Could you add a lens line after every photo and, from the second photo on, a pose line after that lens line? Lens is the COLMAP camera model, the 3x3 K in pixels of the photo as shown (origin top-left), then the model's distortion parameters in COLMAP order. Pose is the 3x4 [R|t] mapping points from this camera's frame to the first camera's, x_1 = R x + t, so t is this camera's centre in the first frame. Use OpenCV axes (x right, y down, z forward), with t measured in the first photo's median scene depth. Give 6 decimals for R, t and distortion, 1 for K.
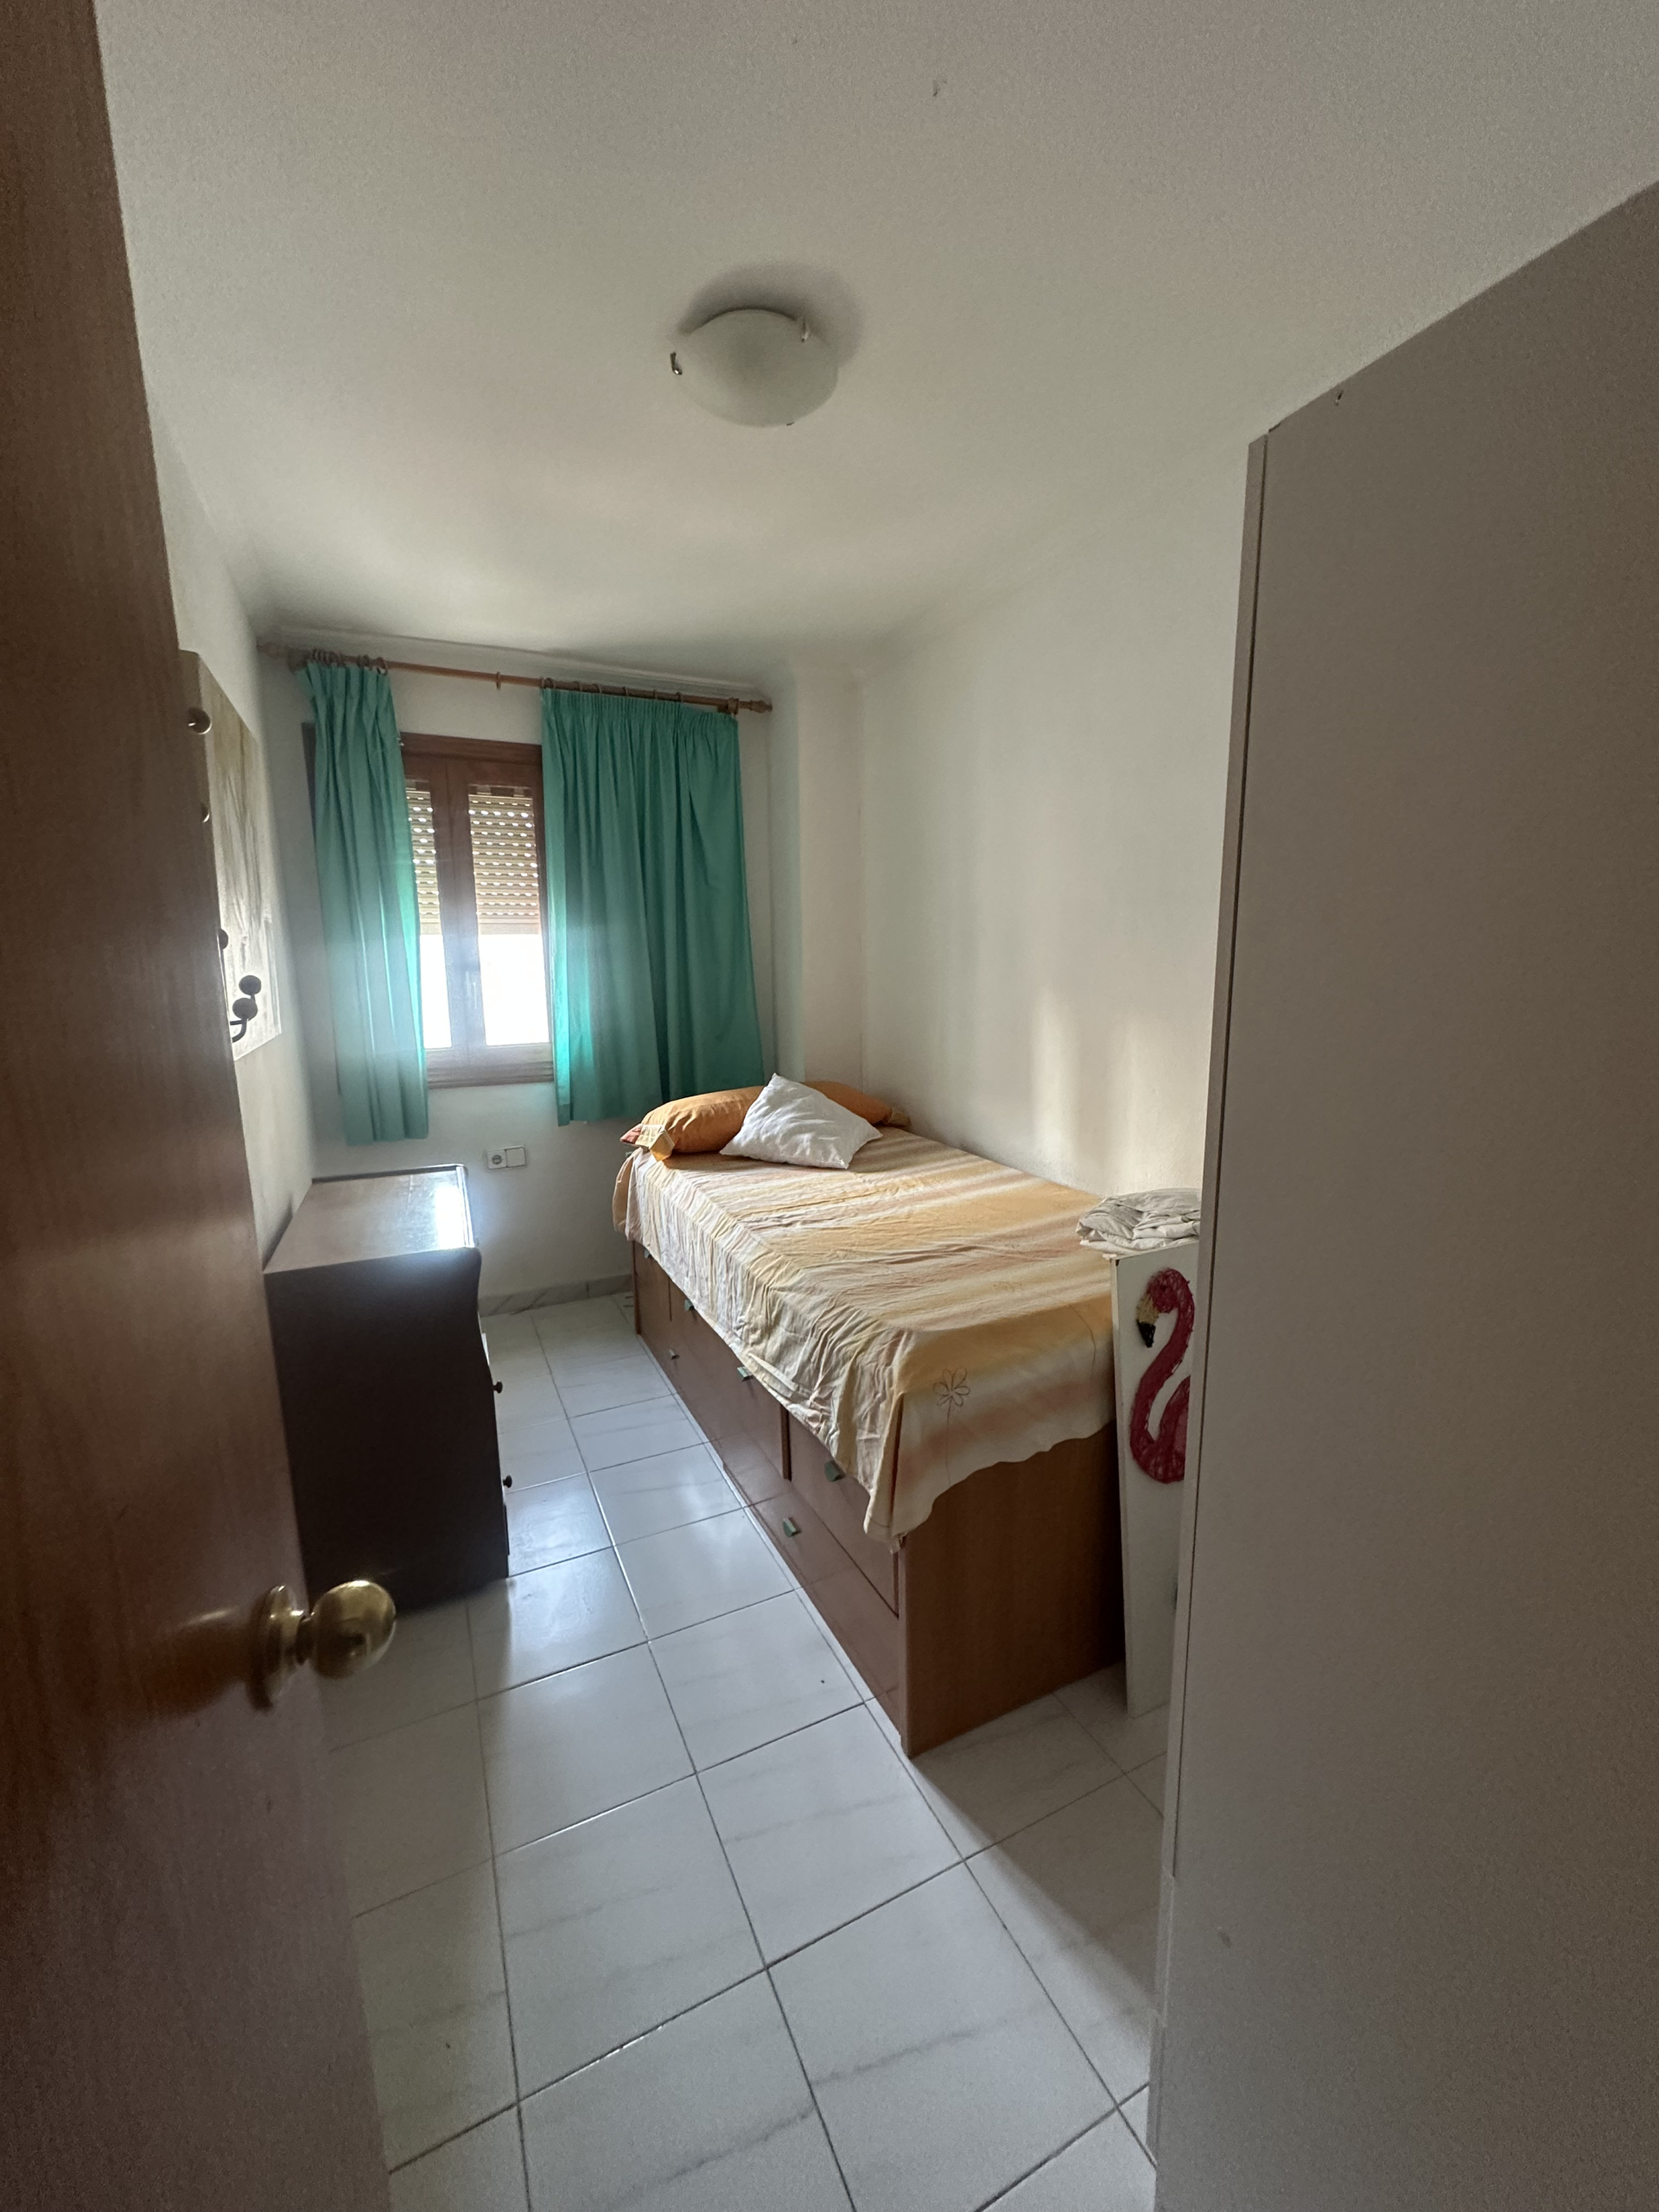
lens RADIAL K [[885.9, 0, 825.1], [0, 885.9, 1105.3], [0, 0, 1]] dist [-0.003803, 0.000117]
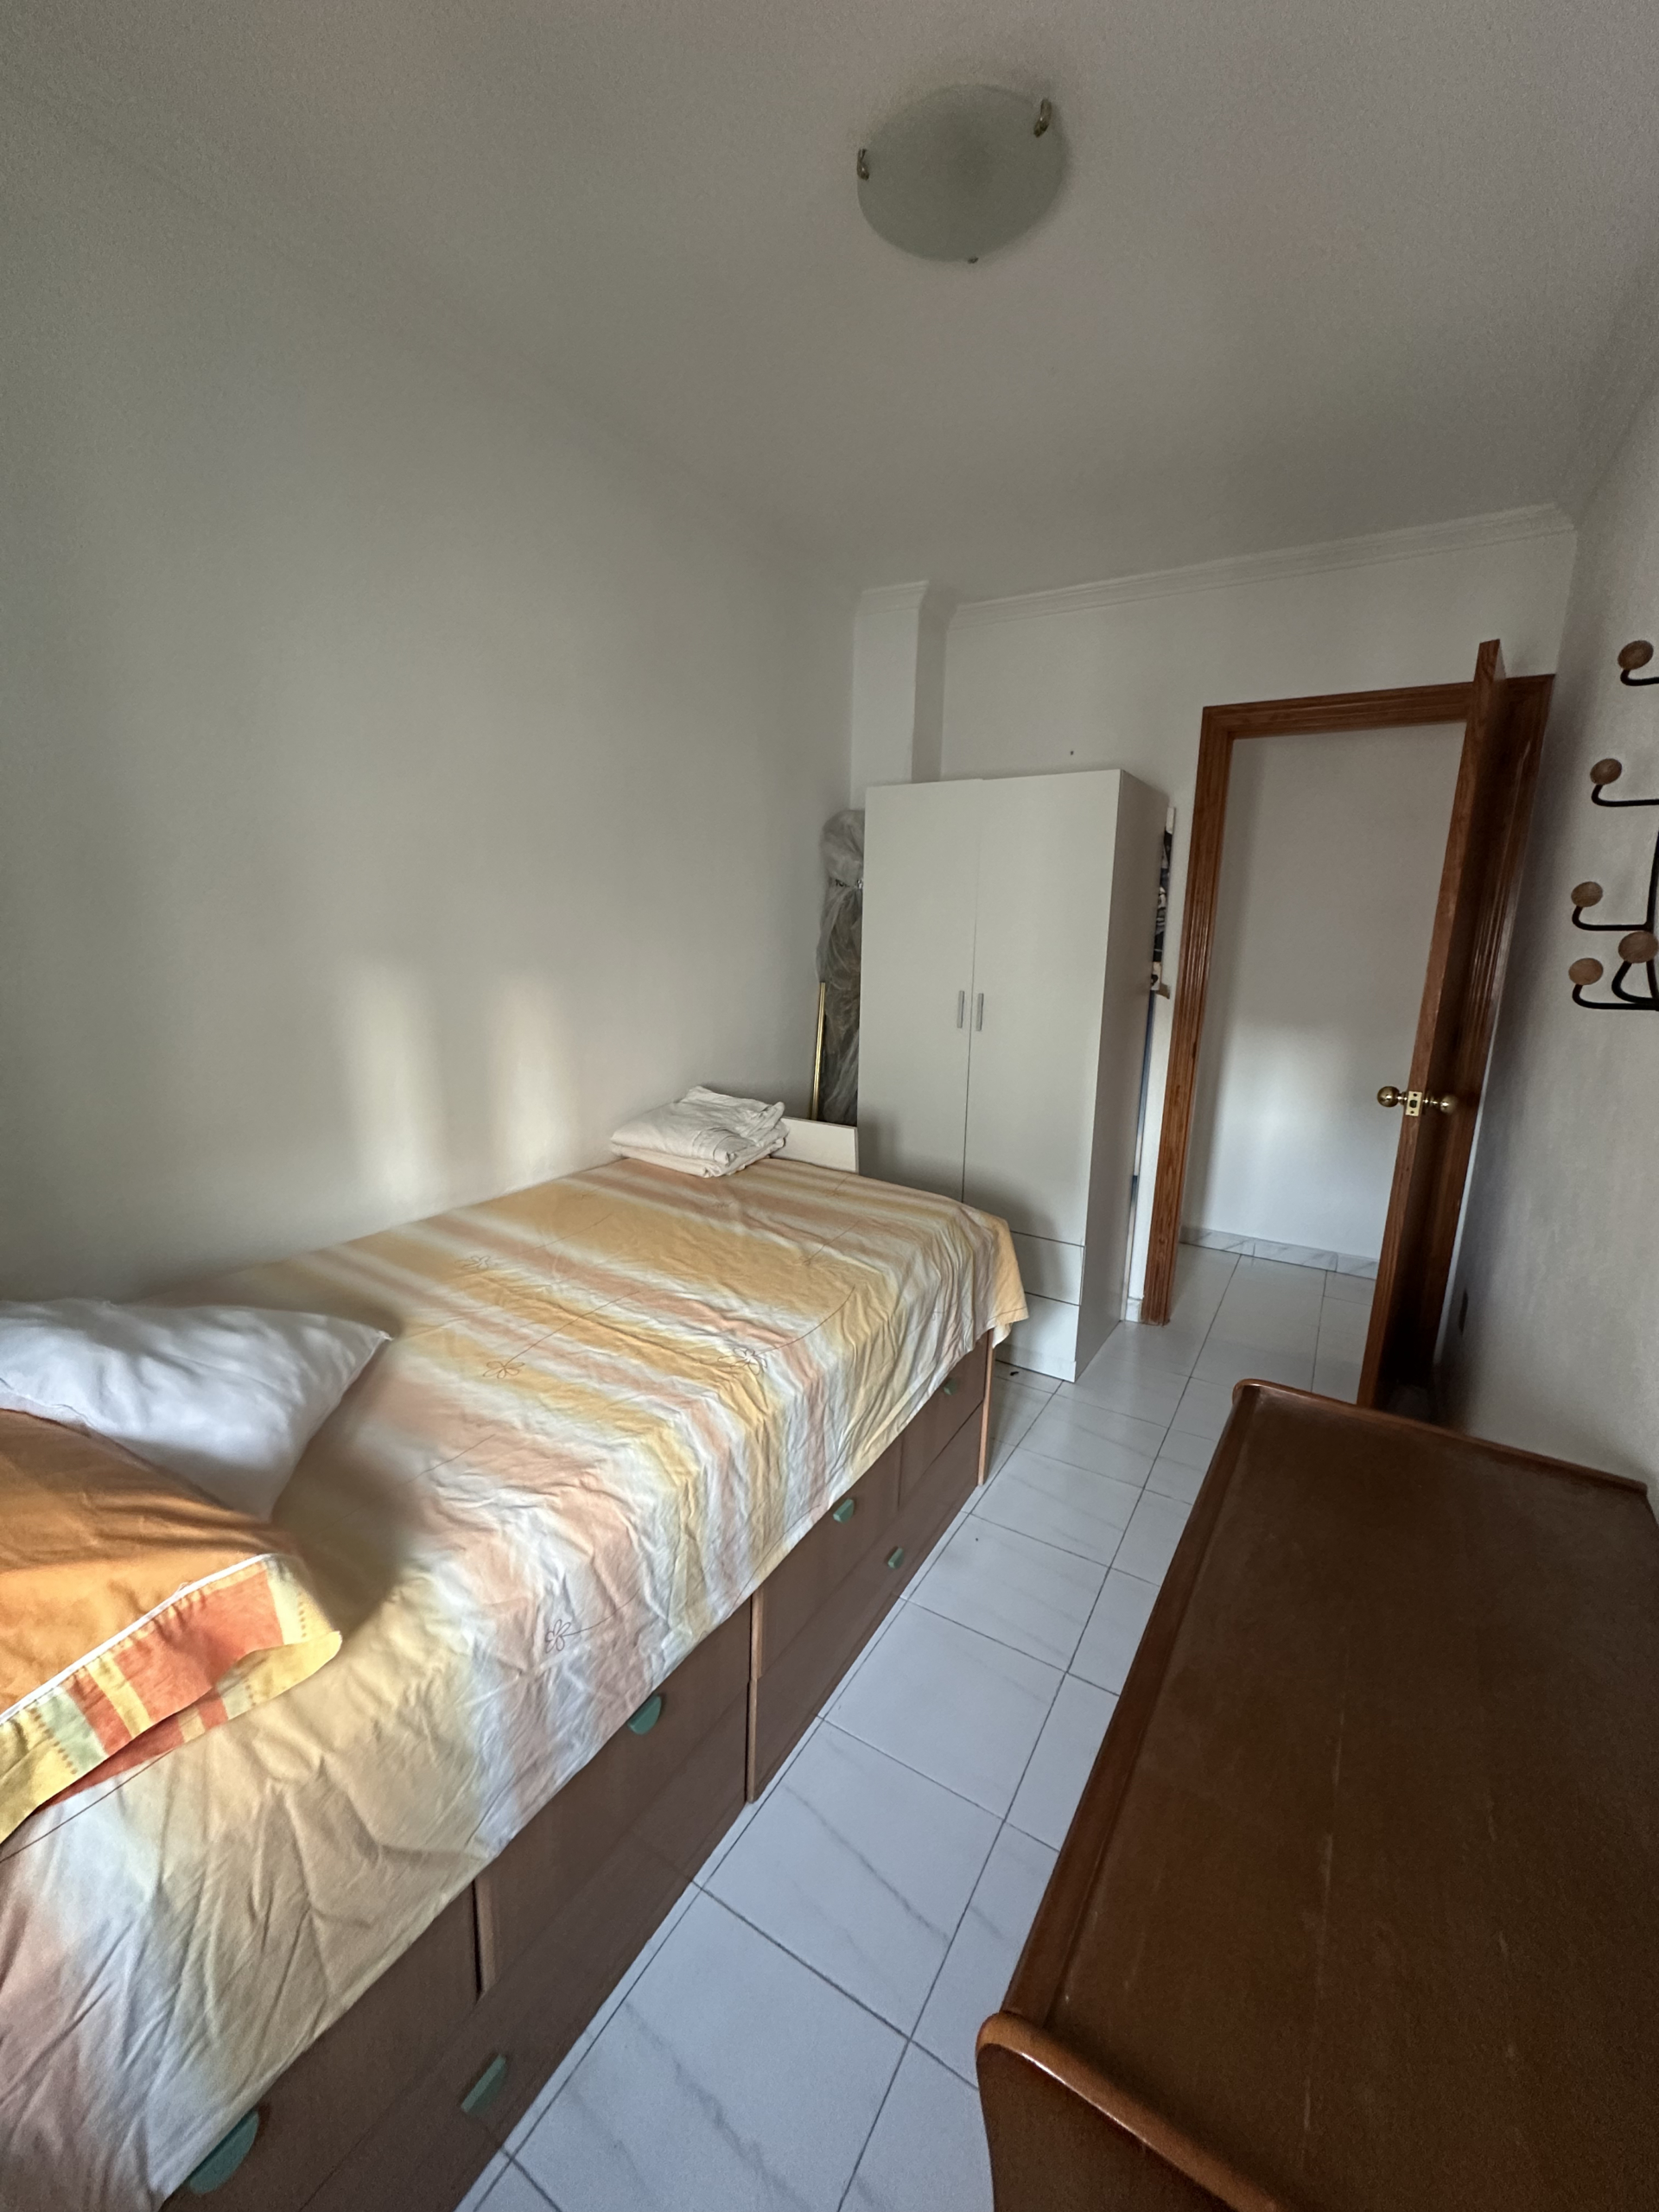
lens RADIAL K [[885.9, 0, 825.1], [0, 885.9, 1105.3], [0, 0, 1]] dist [-0.003803, 0.000117]
pose [[-0.546600, -0.170444, 0.819864, -0.512763], [0.125094, 0.951461, 0.281201, -0.167087], [-0.827997, 0.256264, -0.498747, 1.091085]]
